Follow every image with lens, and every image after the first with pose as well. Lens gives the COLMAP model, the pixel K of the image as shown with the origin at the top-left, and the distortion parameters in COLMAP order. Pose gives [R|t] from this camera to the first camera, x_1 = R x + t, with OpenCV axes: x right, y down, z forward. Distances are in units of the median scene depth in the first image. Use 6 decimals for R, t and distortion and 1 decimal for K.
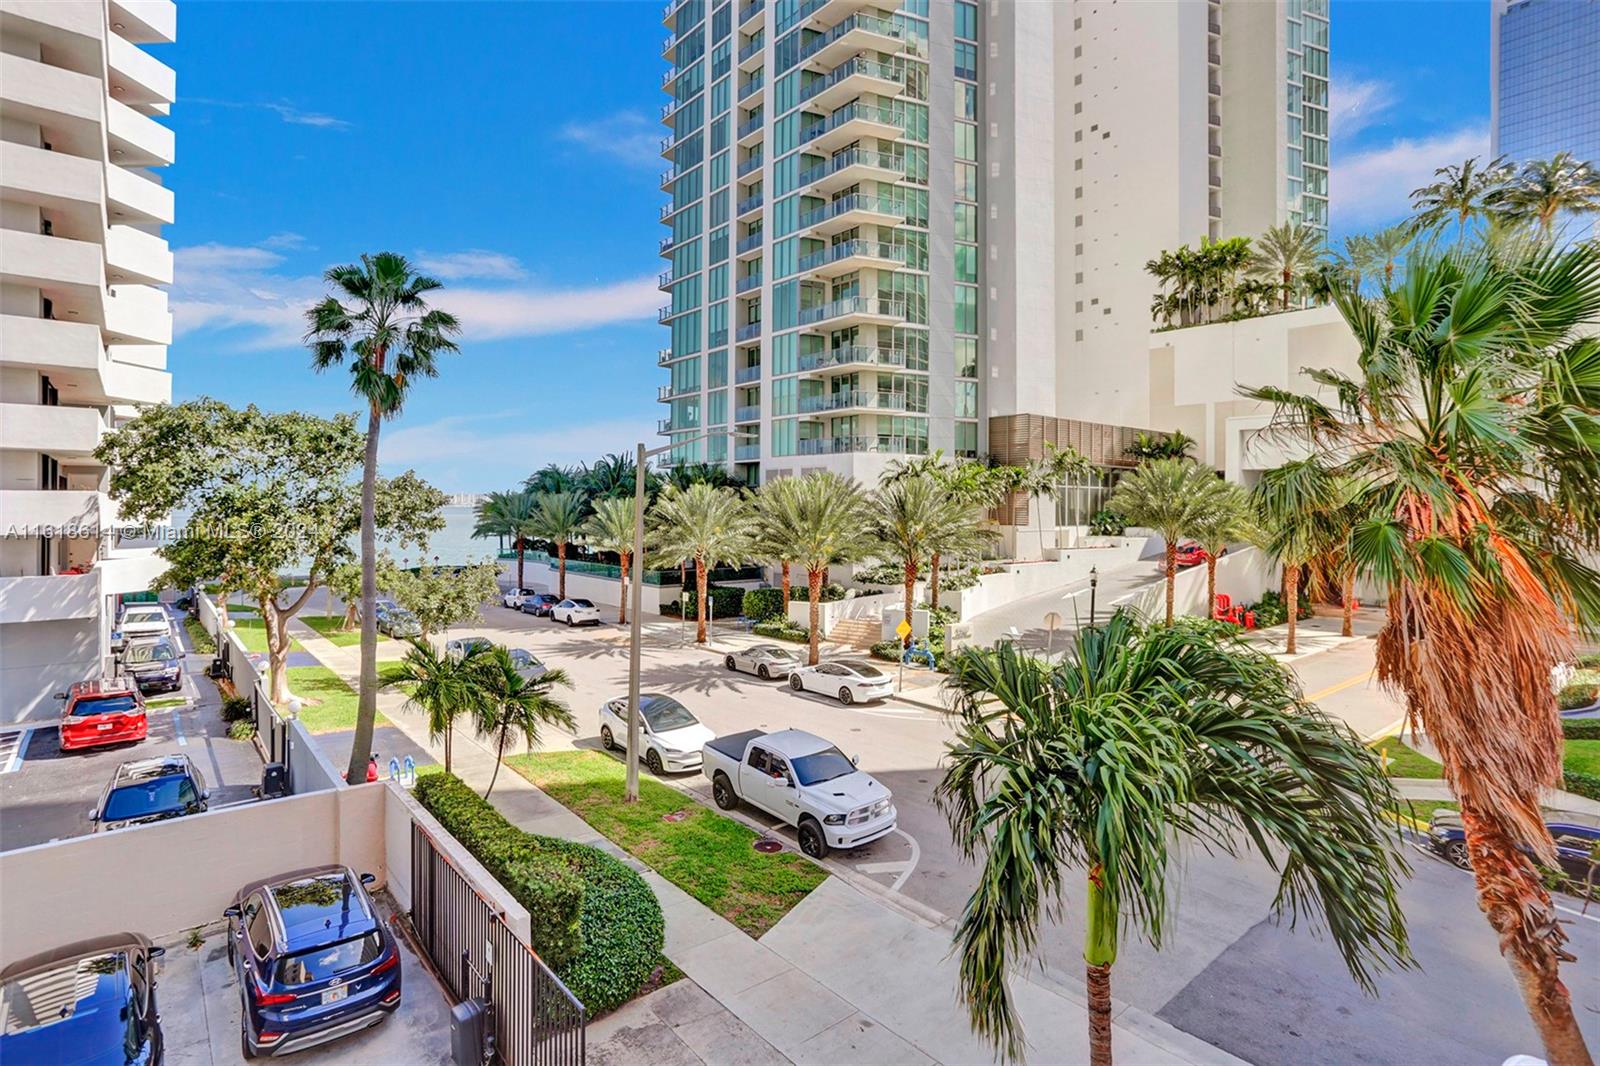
lens RADIAL K [[822.8, 0, 793.5], [0, 822.8, 500.2], [0, 0, 1]] dist [-0.050196, 0.033349]
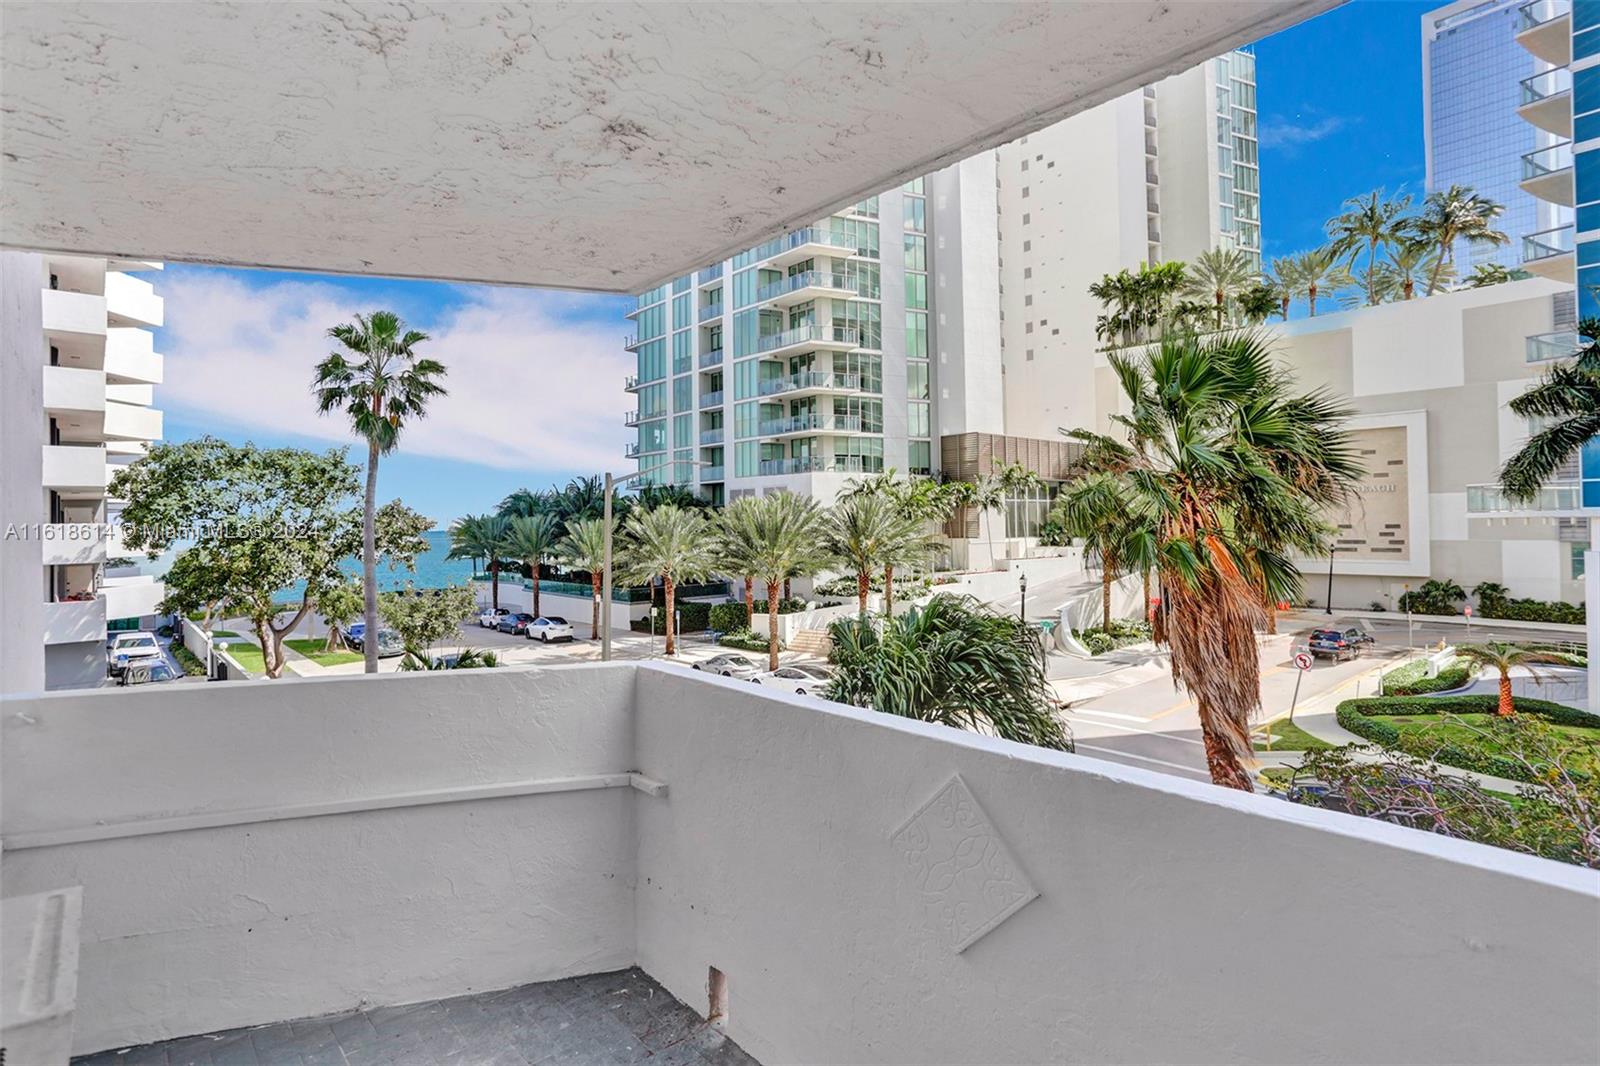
lens RADIAL K [[841.6, 0, 798.8], [0, 841.6, 506.4], [0, 0, 1]] dist [-0.044168, 0.030436]
pose [[0.999186, -0.019683, 0.035201, 0.021080], [0.020129, 0.999721, -0.012368, -0.001288], [-0.034948, 0.013067, 0.999304, -0.098939]]
